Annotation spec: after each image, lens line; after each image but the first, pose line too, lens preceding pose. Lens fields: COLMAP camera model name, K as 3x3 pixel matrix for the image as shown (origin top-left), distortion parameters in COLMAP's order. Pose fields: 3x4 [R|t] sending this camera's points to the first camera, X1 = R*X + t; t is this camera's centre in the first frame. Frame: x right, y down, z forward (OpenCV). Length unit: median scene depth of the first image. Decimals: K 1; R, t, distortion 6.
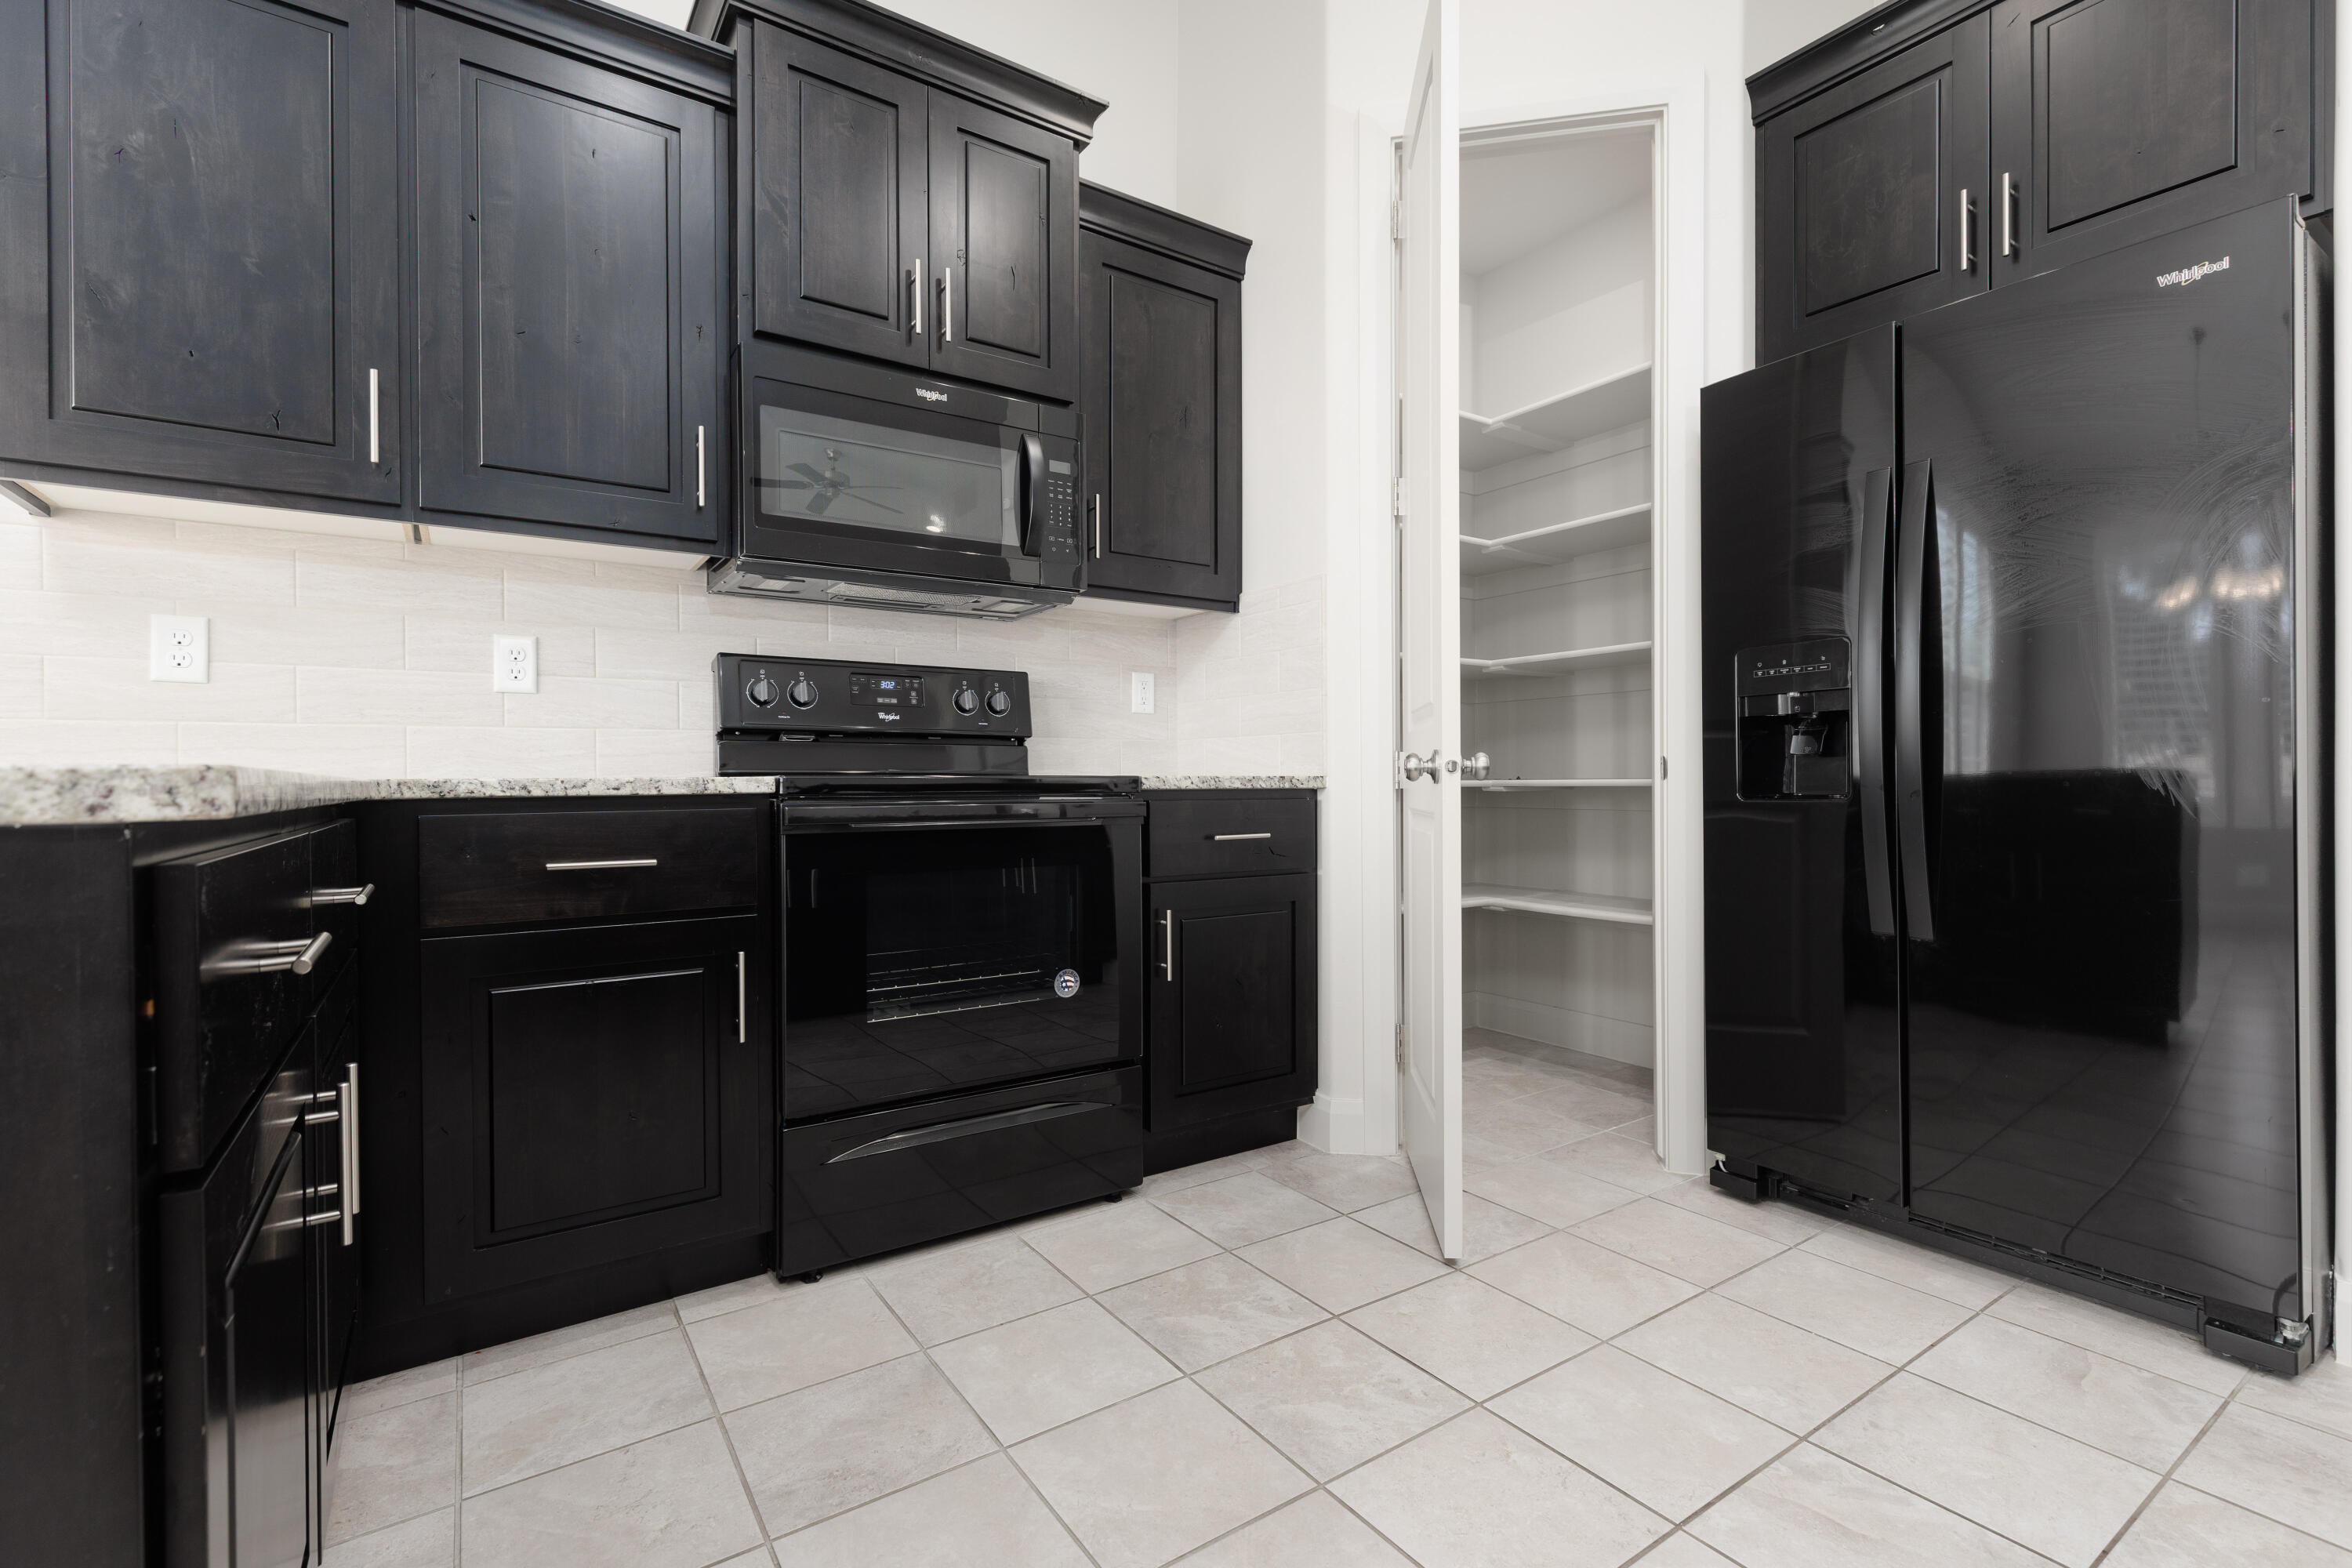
lens RADIAL K [[1052.9, 0, 1192.5], [0, 1052.9, 788.1], [0, 0, 1]] dist [0.002340, 0.000152]
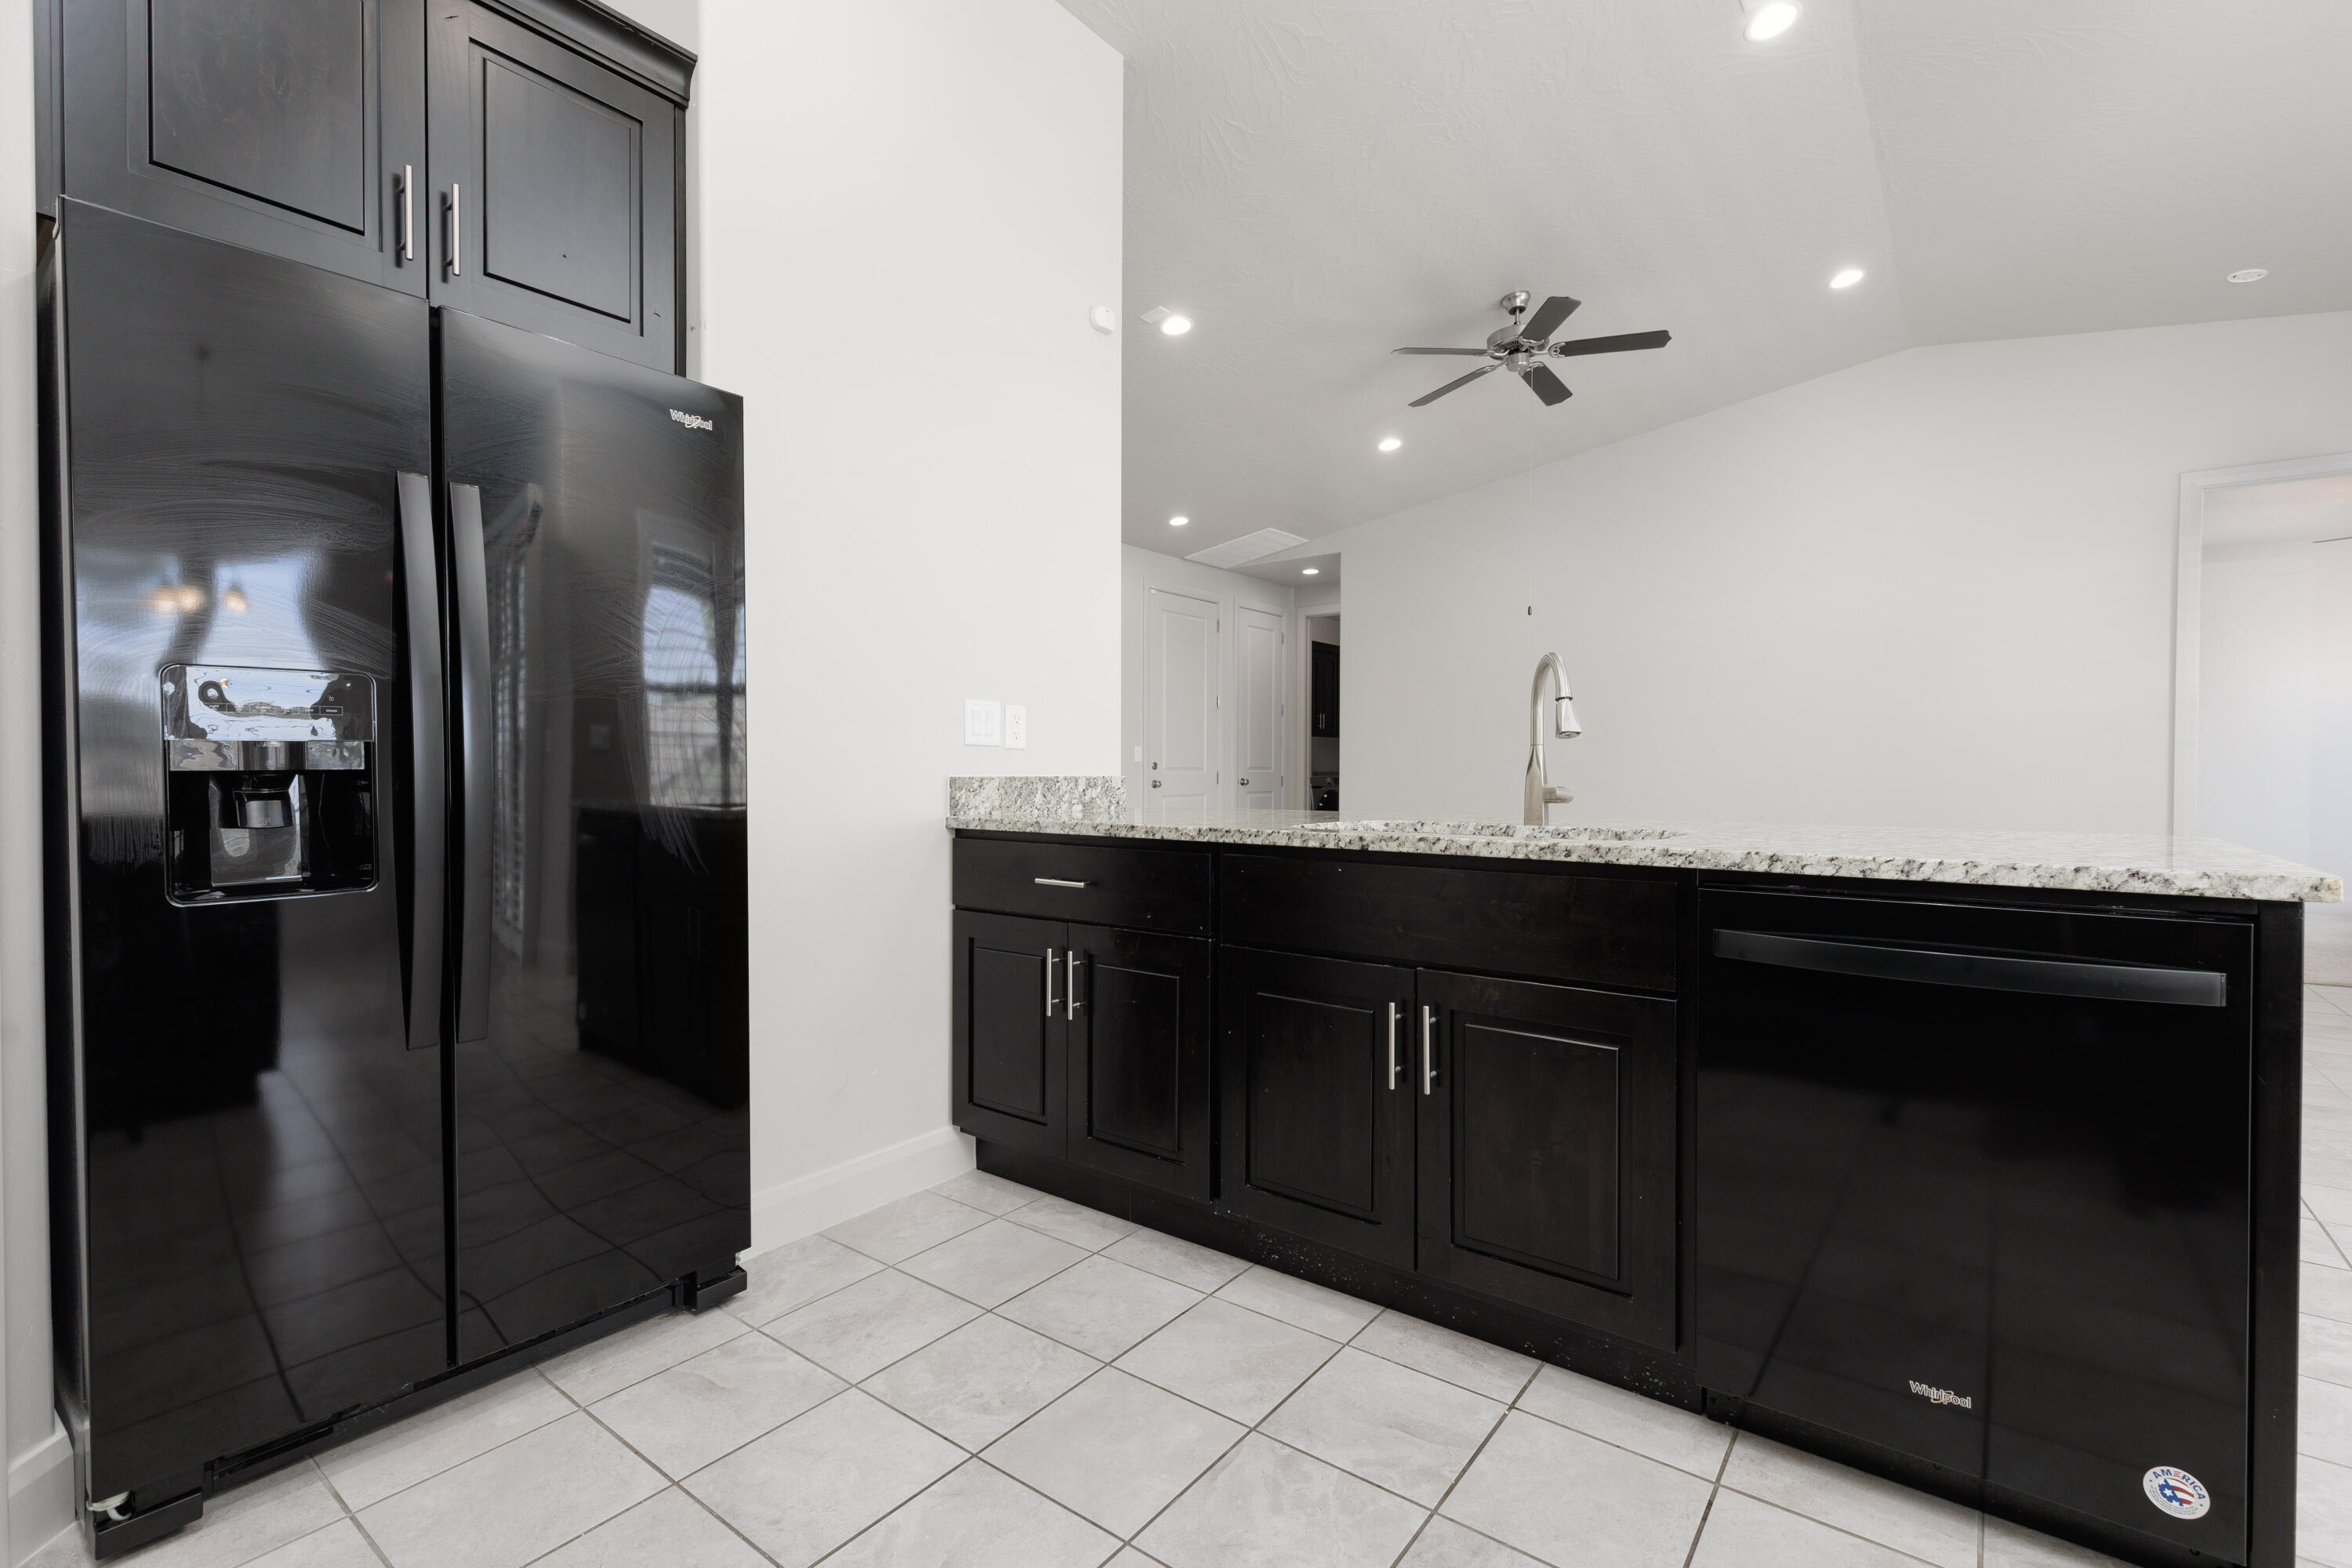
lens RADIAL K [[1057.1, 0, 1228.1], [0, 1057.1, 777.9], [0, 0, 1]] dist [-0.000284, -0.000428]
pose [[-0.335877, -0.015294, 0.941782, -0.304992], [-0.000078, 0.999869, 0.016209, -0.082257], [-0.941906, 0.005370, -0.335834, 0.662982]]
